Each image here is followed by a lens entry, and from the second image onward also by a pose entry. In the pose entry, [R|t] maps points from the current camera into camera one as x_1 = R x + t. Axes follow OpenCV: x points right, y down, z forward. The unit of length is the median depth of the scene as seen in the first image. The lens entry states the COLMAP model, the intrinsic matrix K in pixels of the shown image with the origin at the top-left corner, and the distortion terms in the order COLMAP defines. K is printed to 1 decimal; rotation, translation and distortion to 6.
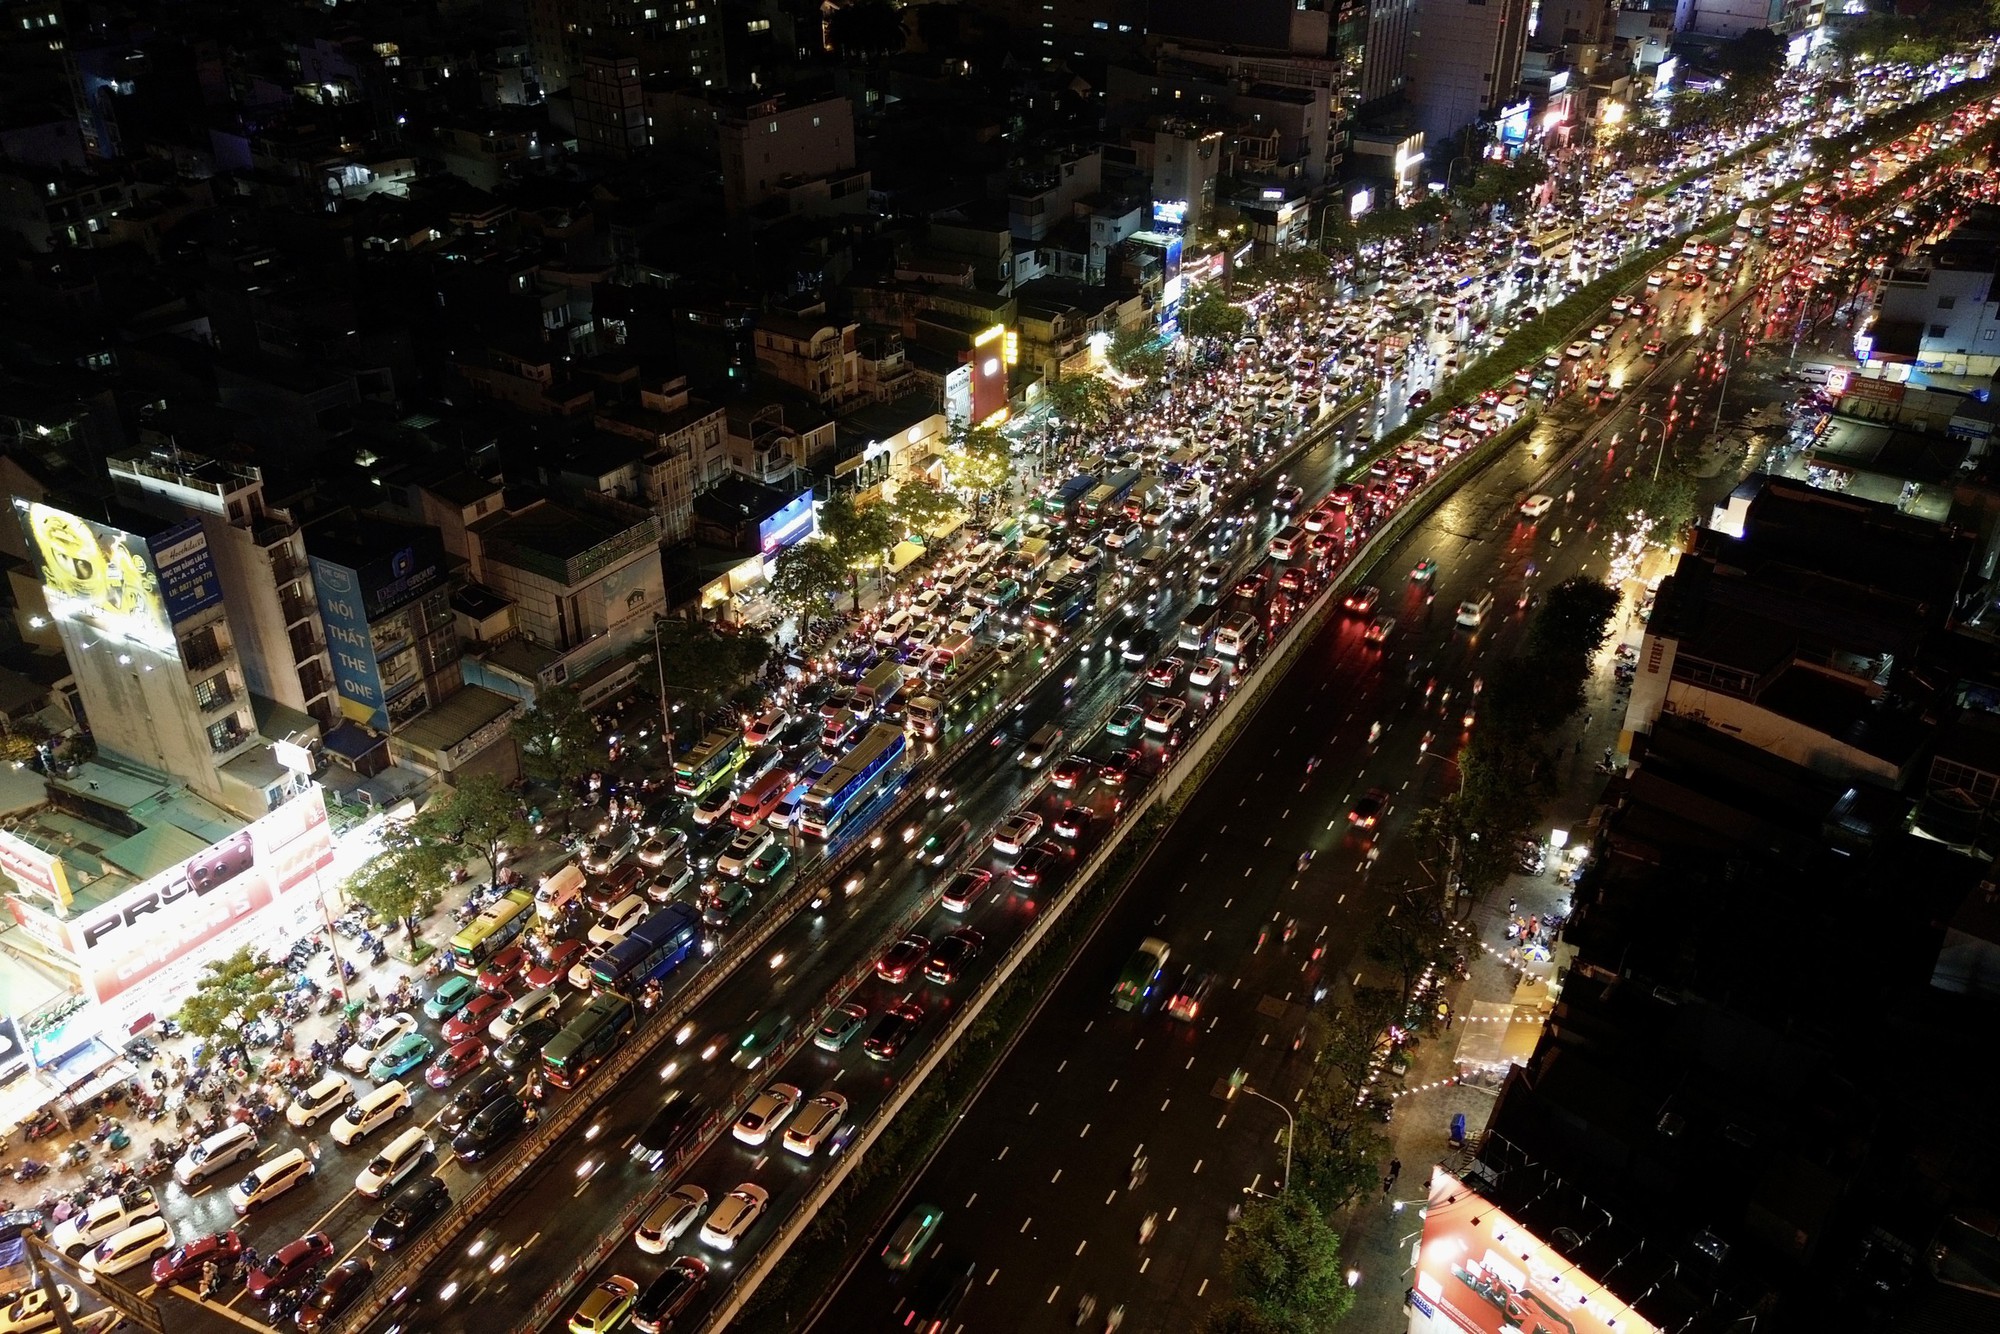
lens RADIAL K [[1663.5, 0, 1012.2], [0, 1663.5, 674.7], [0, 0, 1]] dist [0.037480, -0.015675]
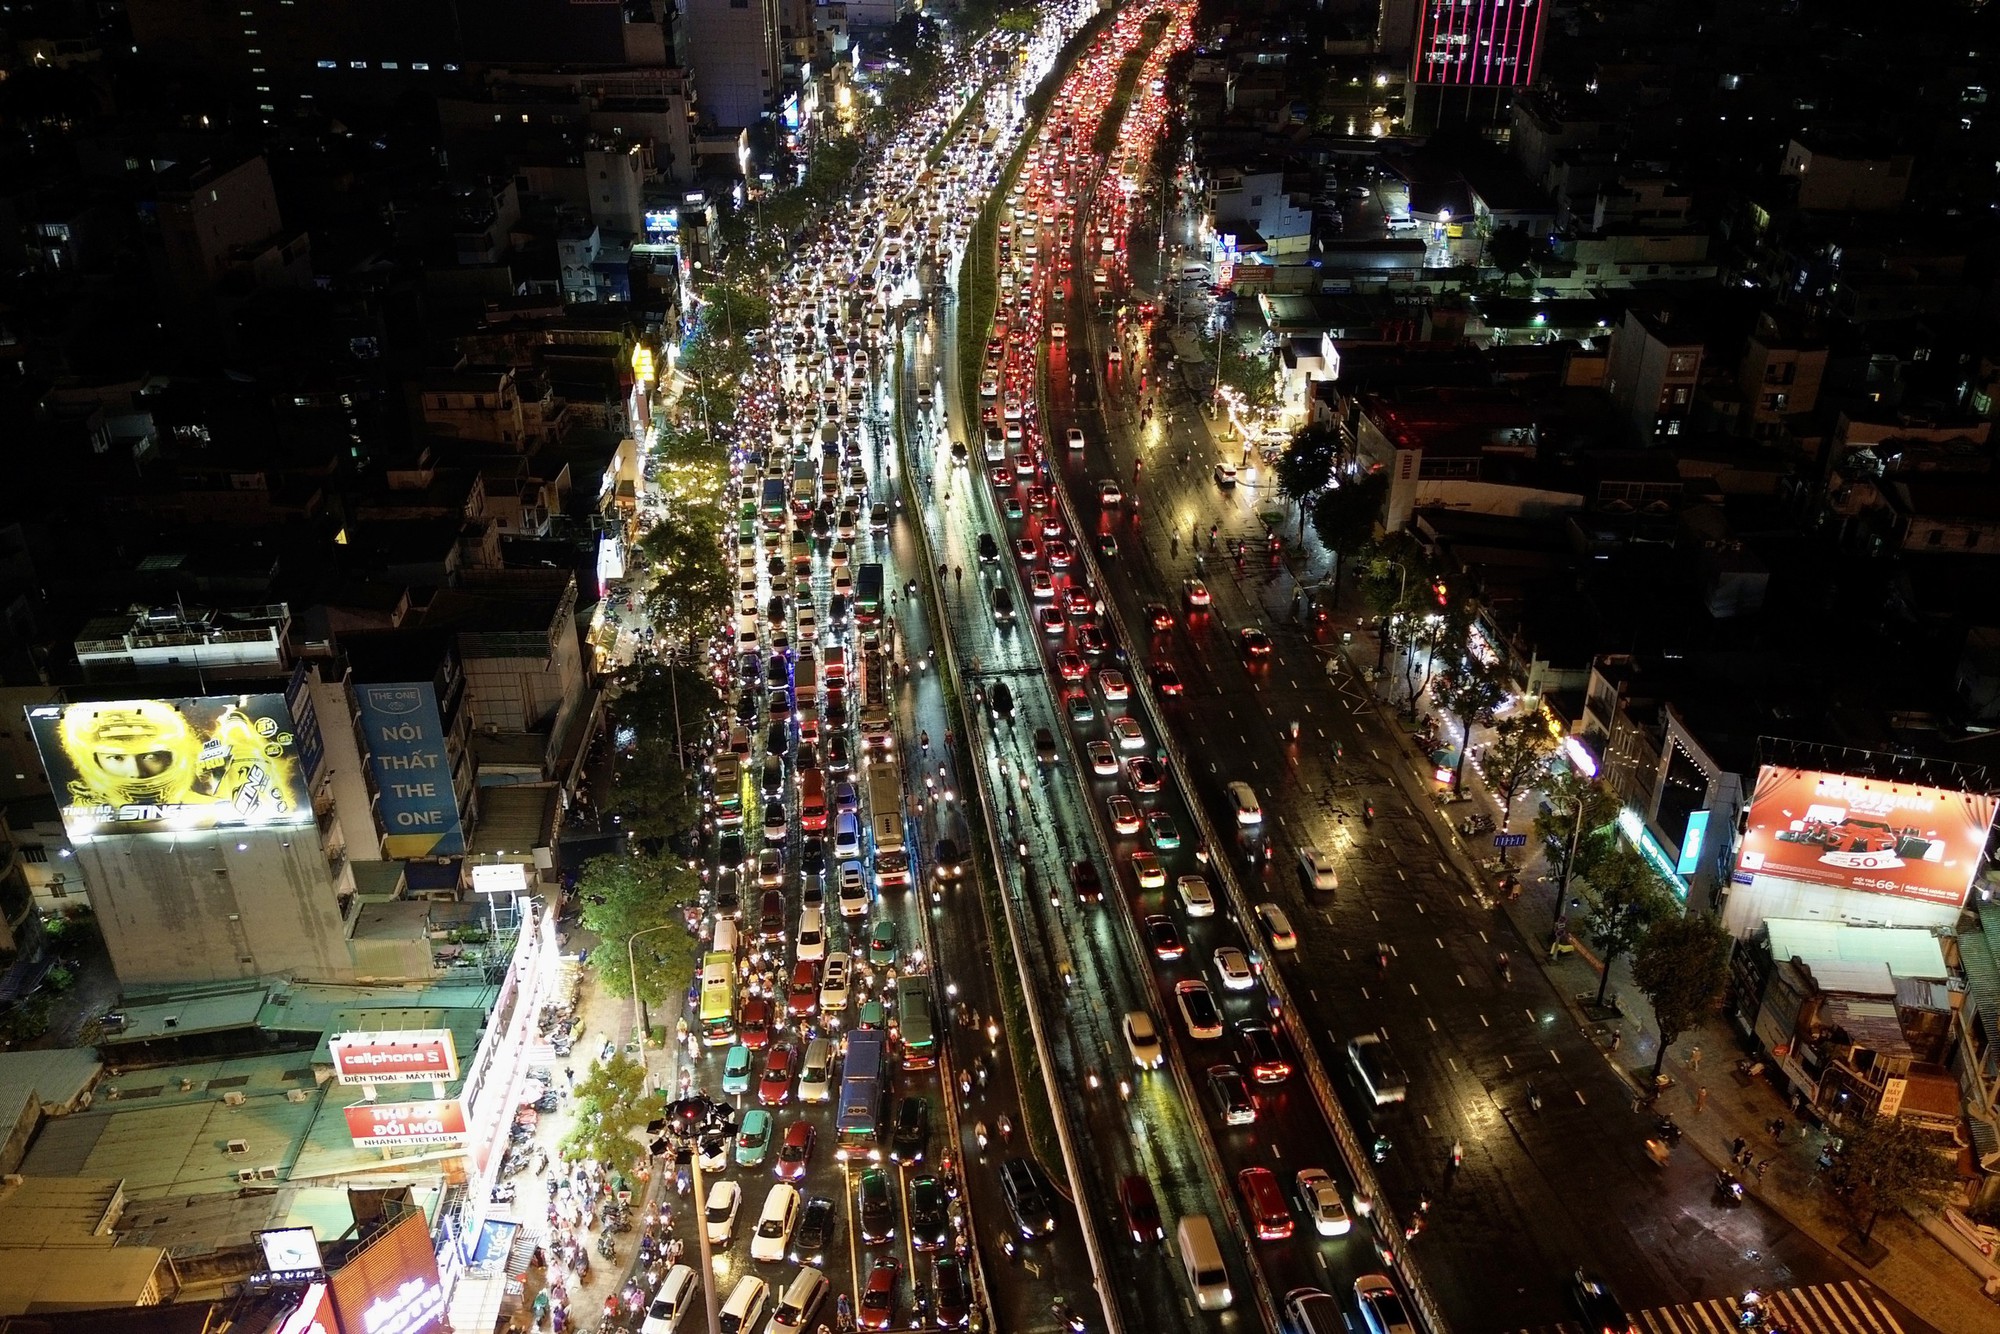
lens RADIAL K [[1663.5, 0, 1012.2], [0, 1663.5, 674.7], [0, 0, 1]] dist [0.037480, -0.015675]
pose [[0.819009, -0.286045, 0.497396, -0.435882], [0.290857, 0.954215, 0.069831, -0.028002], [-0.494598, 0.087479, 0.864708, 0.039873]]
